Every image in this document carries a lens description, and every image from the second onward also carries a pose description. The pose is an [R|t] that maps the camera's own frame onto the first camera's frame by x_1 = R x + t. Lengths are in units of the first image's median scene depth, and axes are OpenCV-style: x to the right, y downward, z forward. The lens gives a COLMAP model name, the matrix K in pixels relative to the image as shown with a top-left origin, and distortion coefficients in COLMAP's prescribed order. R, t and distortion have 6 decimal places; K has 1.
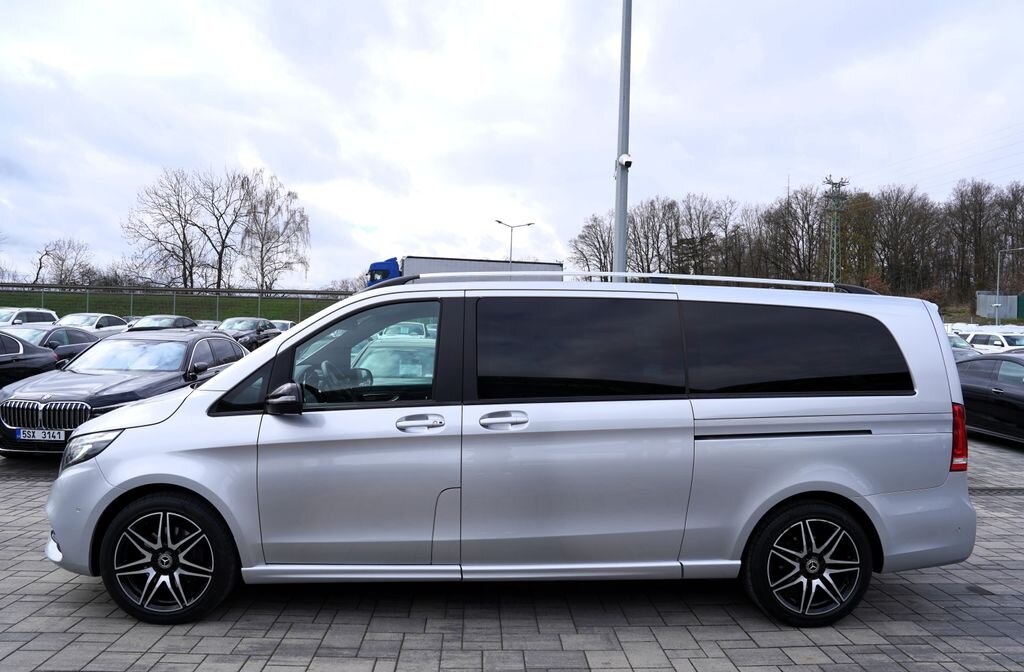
lens RADIAL K [[706.7, 0, 512.0], [0, 706.7, 336.0], [0, 0, 1]] dist [-0.117008, 0.080705]
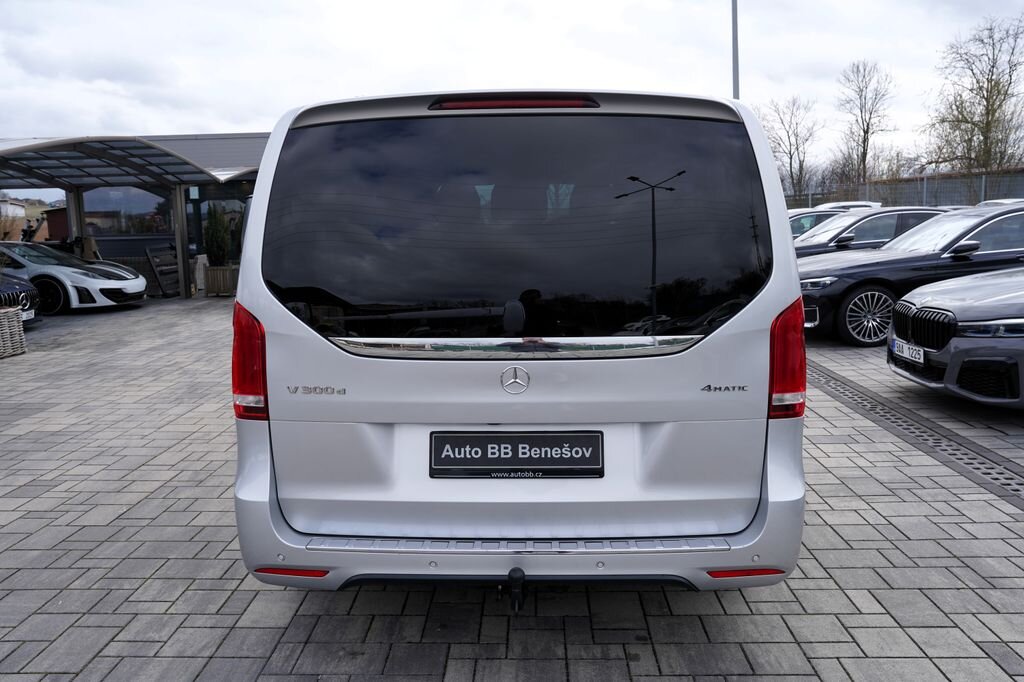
lens RADIAL K [[815.9, 0, 514.6], [0, 815.9, 343.1], [0, 0, 1]] dist [-0.082583, 0.109751]
pose [[-0.069885, 0.125024, -0.989689, 1.158850], [0.026015, 0.992006, 0.123480, 0.055497], [0.997216, -0.017118, -0.072579, 1.138714]]
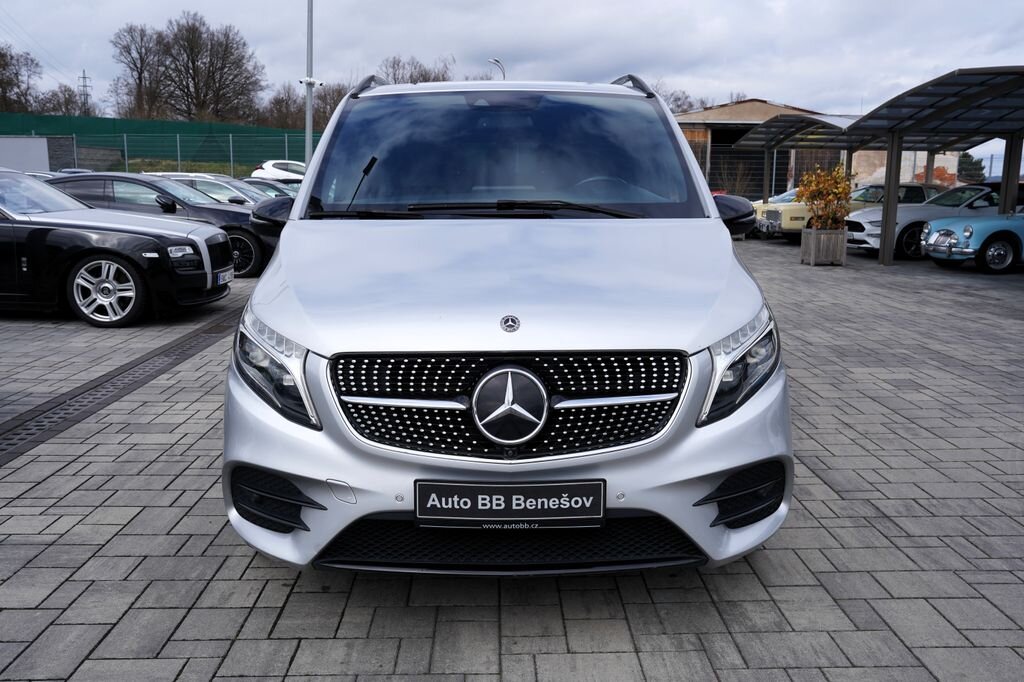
lens RADIAL K [[861.1, 0, 507.8], [0, 861.1, 337.2], [0, 0, 1]] dist [-0.077496, 0.129580]
pose [[0.028041, -0.196636, 0.980076, -1.163900], [-0.013251, 0.980302, 0.197060, 0.023027], [-0.999519, -0.018513, 0.024883, 1.034723]]
